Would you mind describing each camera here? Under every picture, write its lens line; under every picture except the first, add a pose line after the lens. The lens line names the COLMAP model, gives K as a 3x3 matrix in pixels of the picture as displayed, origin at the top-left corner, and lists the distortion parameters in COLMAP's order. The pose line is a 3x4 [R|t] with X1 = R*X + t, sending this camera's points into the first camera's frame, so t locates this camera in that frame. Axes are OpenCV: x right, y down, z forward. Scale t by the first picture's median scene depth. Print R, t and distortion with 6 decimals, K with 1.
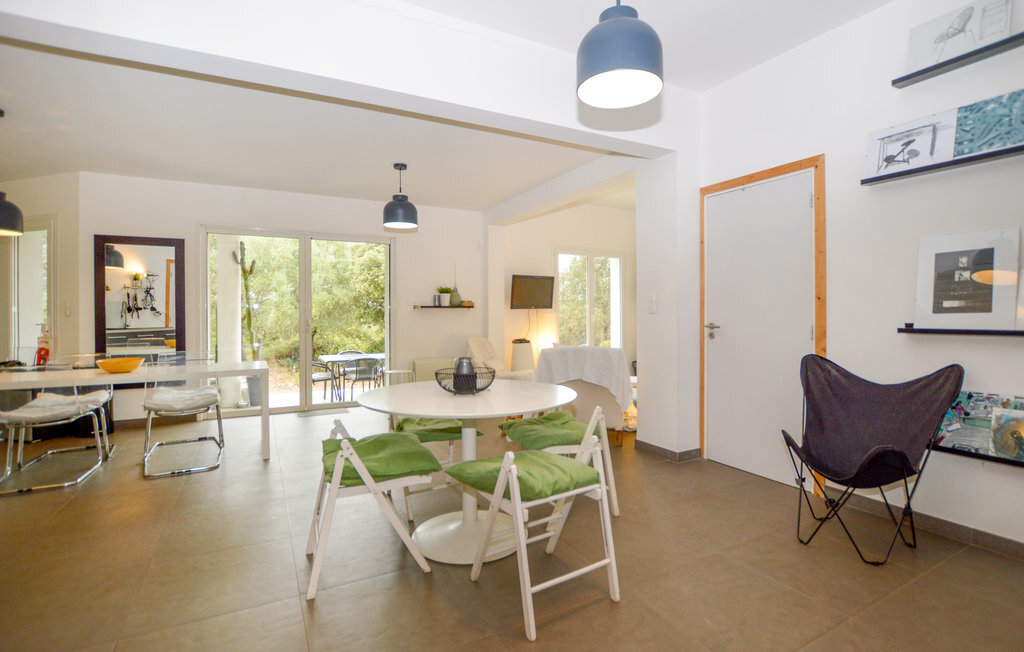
lens RADIAL K [[489.2, 0, 512.6], [0, 489.2, 338.0], [0, 0, 1]] dist [-0.001414, -0.000810]
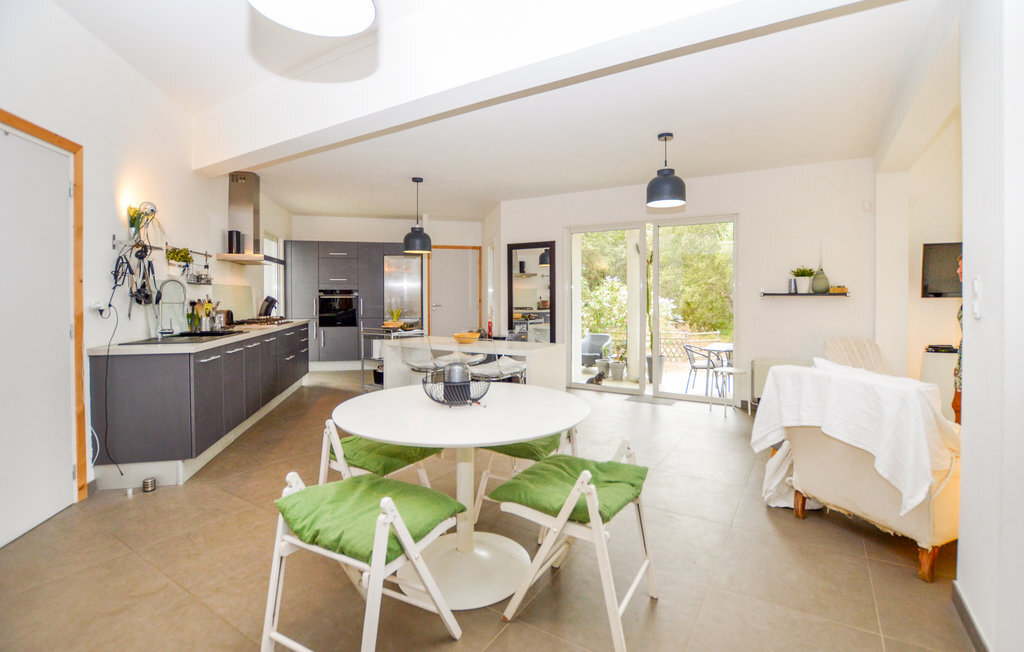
lens RADIAL K [[478.1, 0, 513.6], [0, 478.1, 298.7], [0, 0, 1]] dist [-0.000736, -0.000094]
pose [[0.553842, 0.002569, -0.832618, 0.270038], [-0.044938, 0.998630, -0.026810, -0.019727], [0.831408, 0.052265, 0.553198, 0.253880]]
